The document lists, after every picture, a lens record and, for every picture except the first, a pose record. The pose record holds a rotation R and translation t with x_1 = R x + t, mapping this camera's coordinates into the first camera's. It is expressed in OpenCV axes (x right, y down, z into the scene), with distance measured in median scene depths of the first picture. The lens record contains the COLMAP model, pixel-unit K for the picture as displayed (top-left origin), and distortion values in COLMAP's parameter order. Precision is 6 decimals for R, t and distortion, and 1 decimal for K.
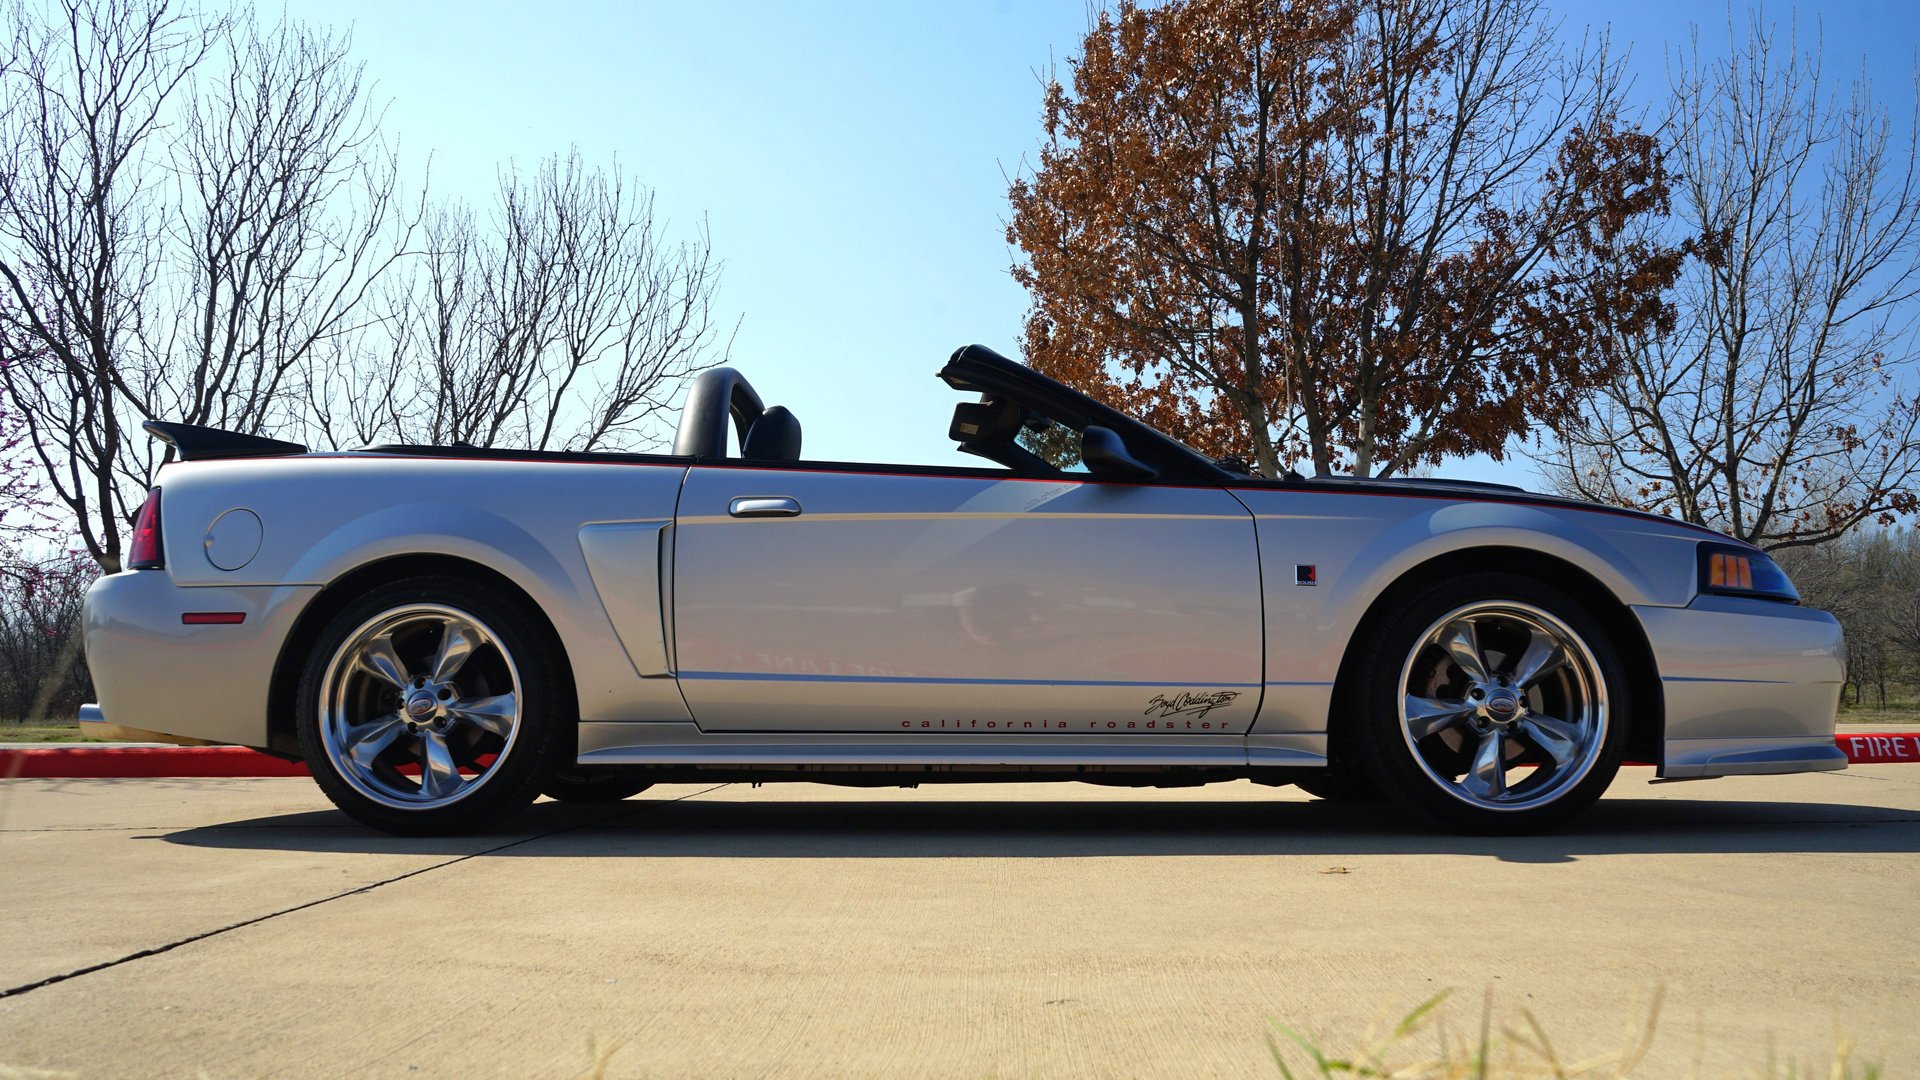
lens RADIAL K [[1504.3, 0, 950.3], [0, 1504.3, 558.1], [0, 0, 1]] dist [-0.012048, 0.003785]
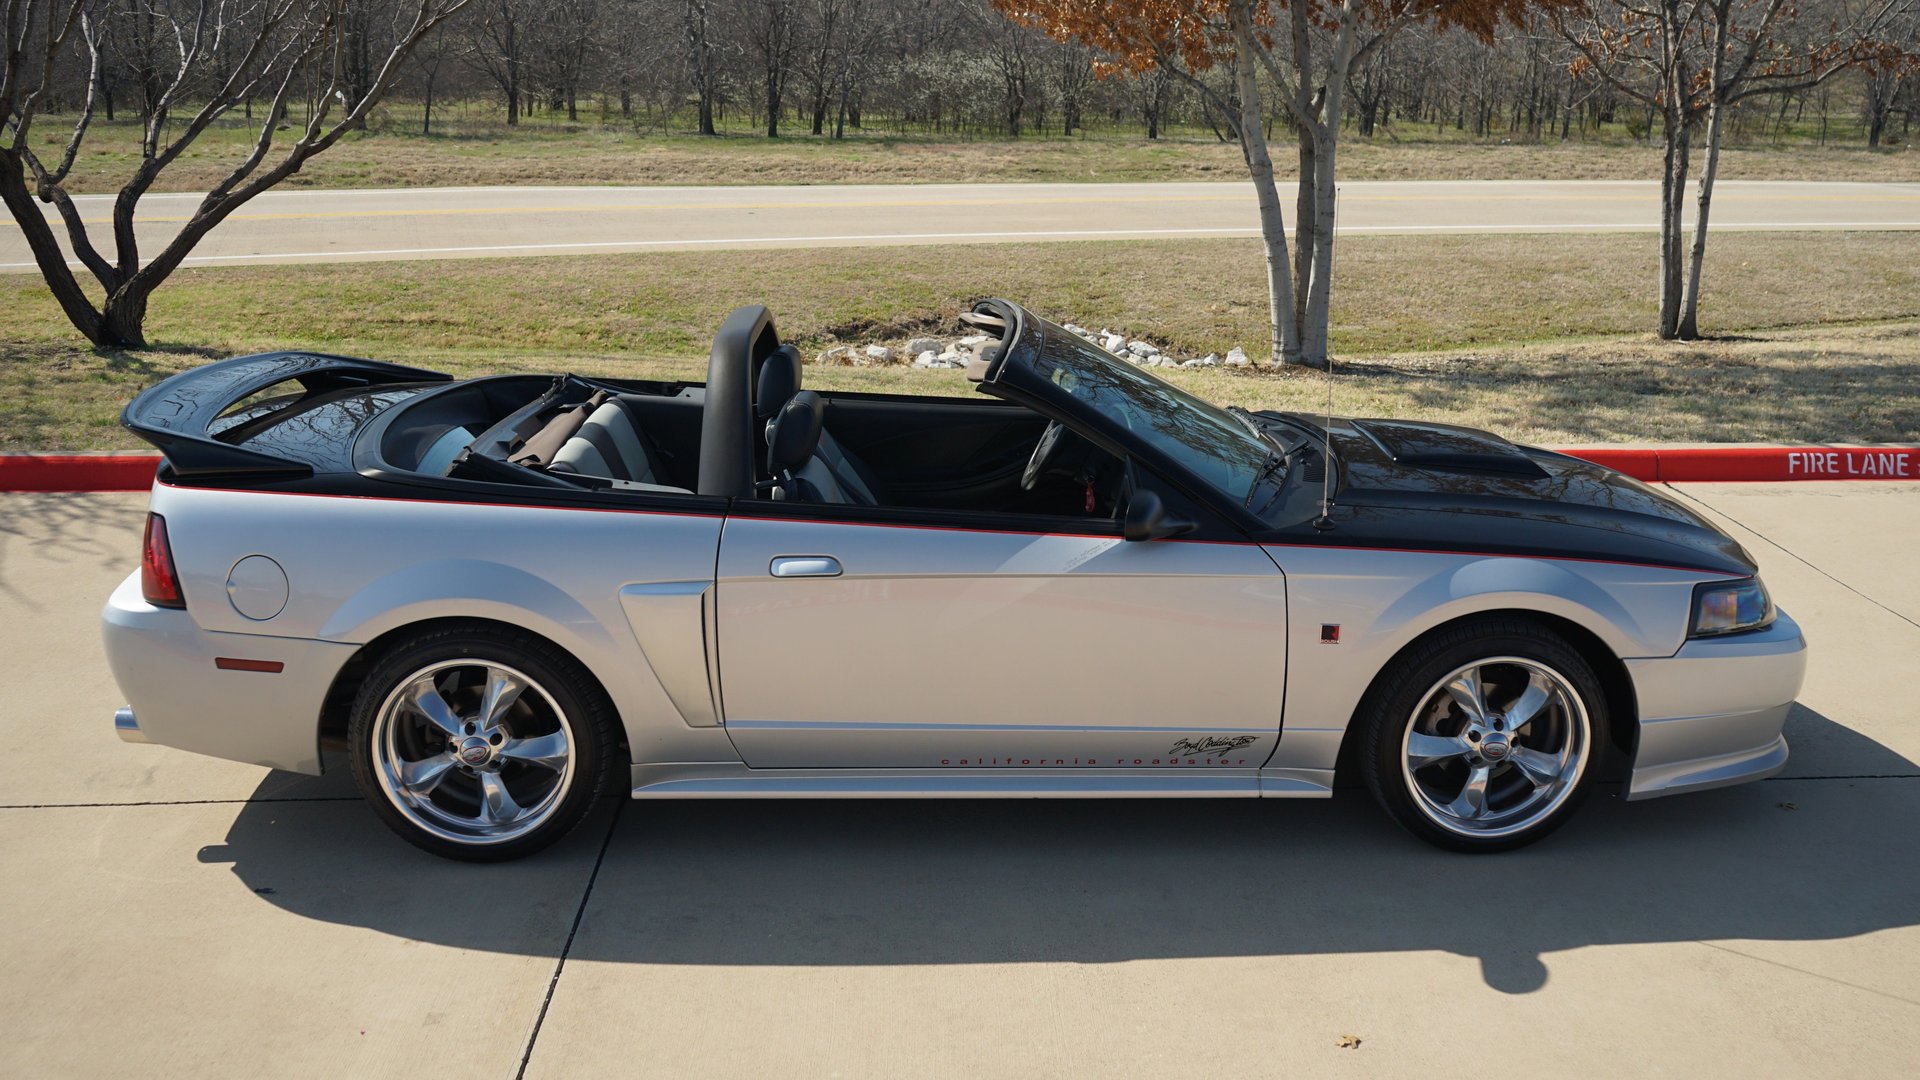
lens RADIAL K [[1563.8, 0, 991.8], [0, 1563.8, 535.7], [0, 0, 1]] dist [-0.006437, -0.002023]
pose [[0.996721, -0.006298, 0.080675, -0.023790], [-0.022936, 0.934095, 0.356287, -0.121203], [-0.077602, -0.356969, 0.930887, 0.007872]]
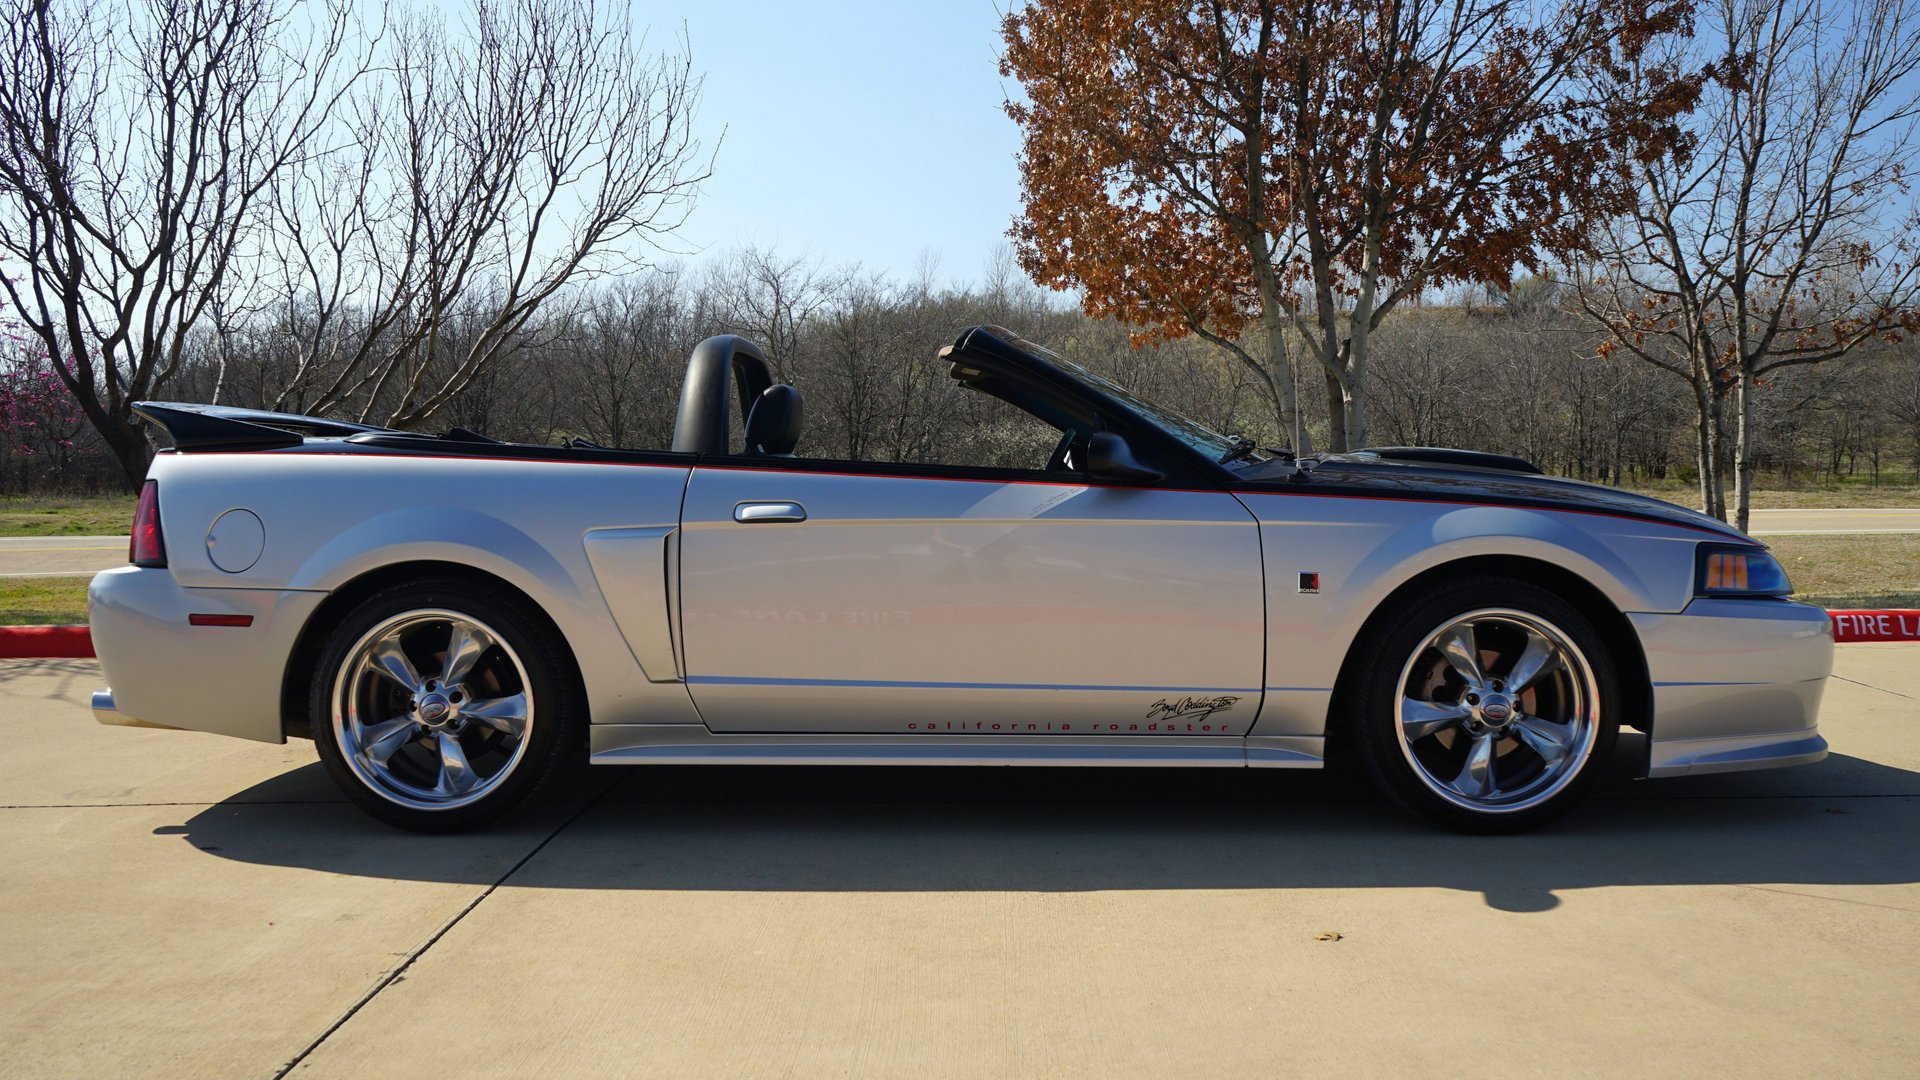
lens RADIAL K [[1525.4, 0, 960.0], [0, 1525.4, 540.0], [0, 0, 1]] dist [-0.010726, 0.003283]
pose [[0.999917, -0.002094, 0.012734, -0.002861], [0.000317, 0.990428, 0.138029, -0.044092], [-0.012901, -0.138014, 0.990346, -0.001802]]
